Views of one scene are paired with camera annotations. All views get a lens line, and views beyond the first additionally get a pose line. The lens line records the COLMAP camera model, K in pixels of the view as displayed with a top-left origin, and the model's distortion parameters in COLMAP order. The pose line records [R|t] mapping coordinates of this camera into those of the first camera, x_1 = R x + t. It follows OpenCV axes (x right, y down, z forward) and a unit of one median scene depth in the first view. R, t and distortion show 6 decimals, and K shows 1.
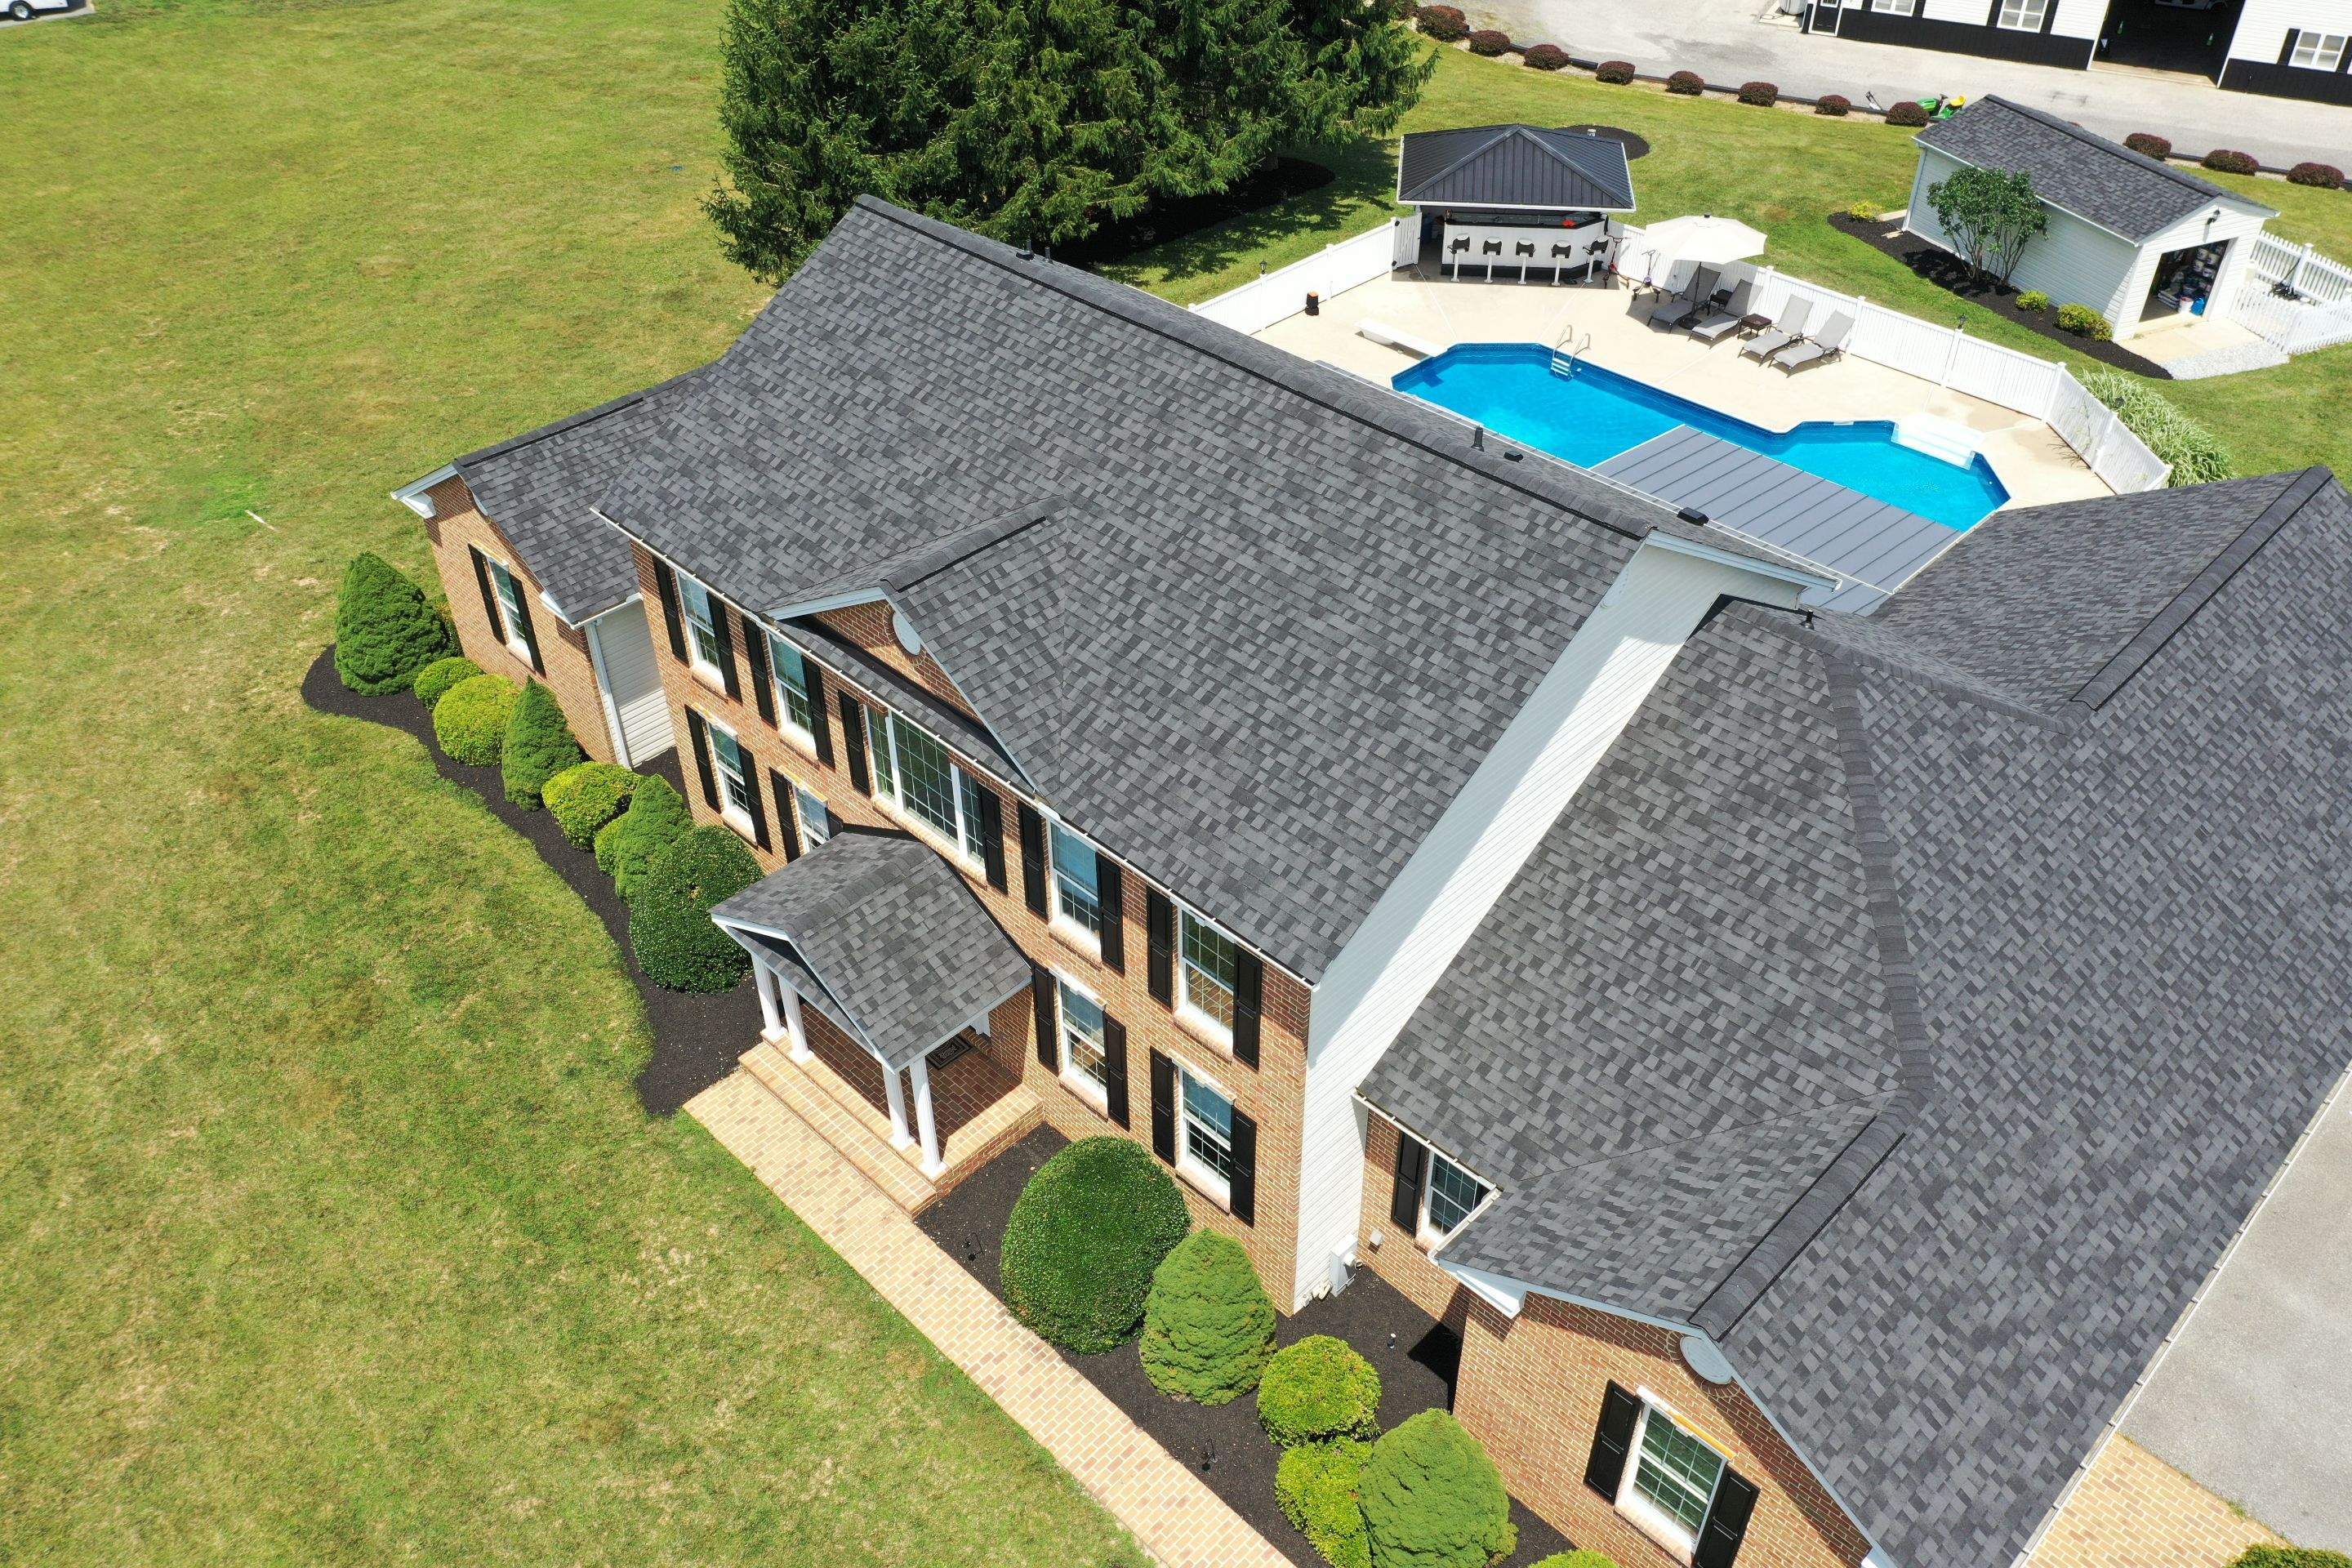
lens RADIAL K [[1849.9, 0, 1169.9], [0, 1849.9, 795.5], [0, 0, 1]] dist [-0.010504, 0.001359]
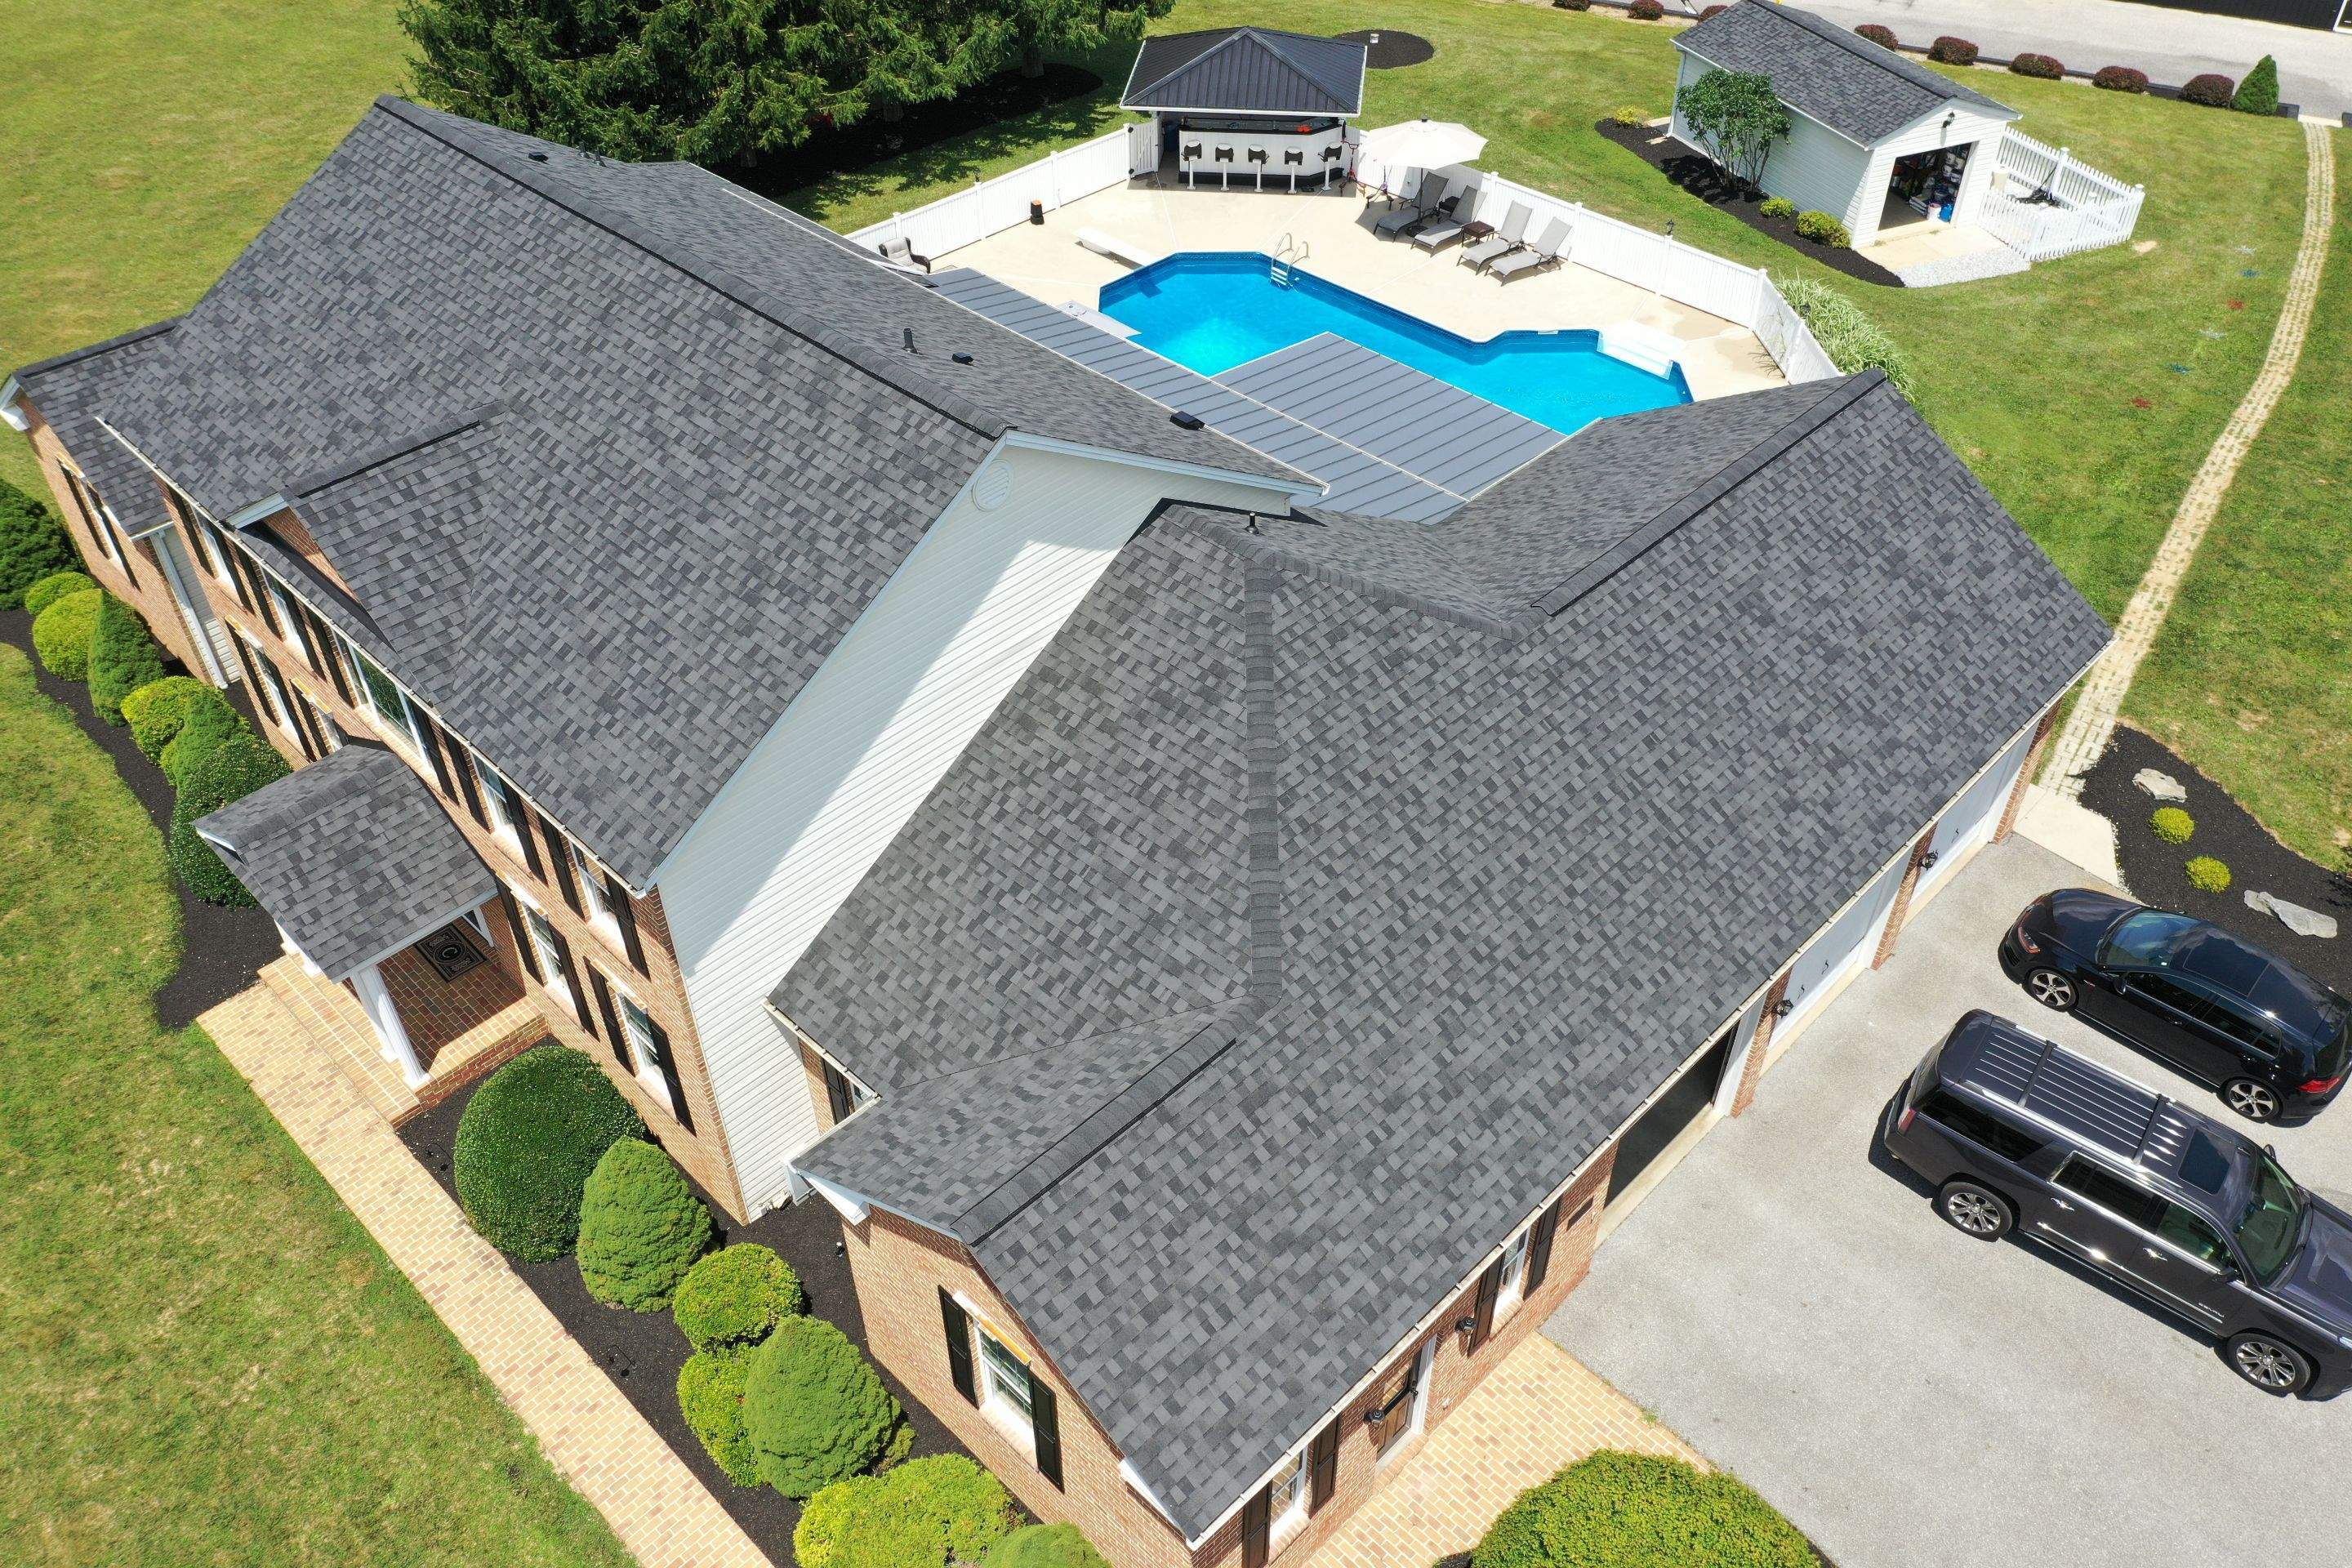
lens RADIAL K [[1849.9, 0, 1165.3], [0, 1849.9, 795.4], [0, 0, 1]] dist [-0.010504, 0.001359]
pose [[0.999996, -0.002228, -0.001597, 0.286939], [0.002290, 0.999193, 0.040092, 0.009201], [0.001507, -0.040096, 0.999195, 0.009308]]
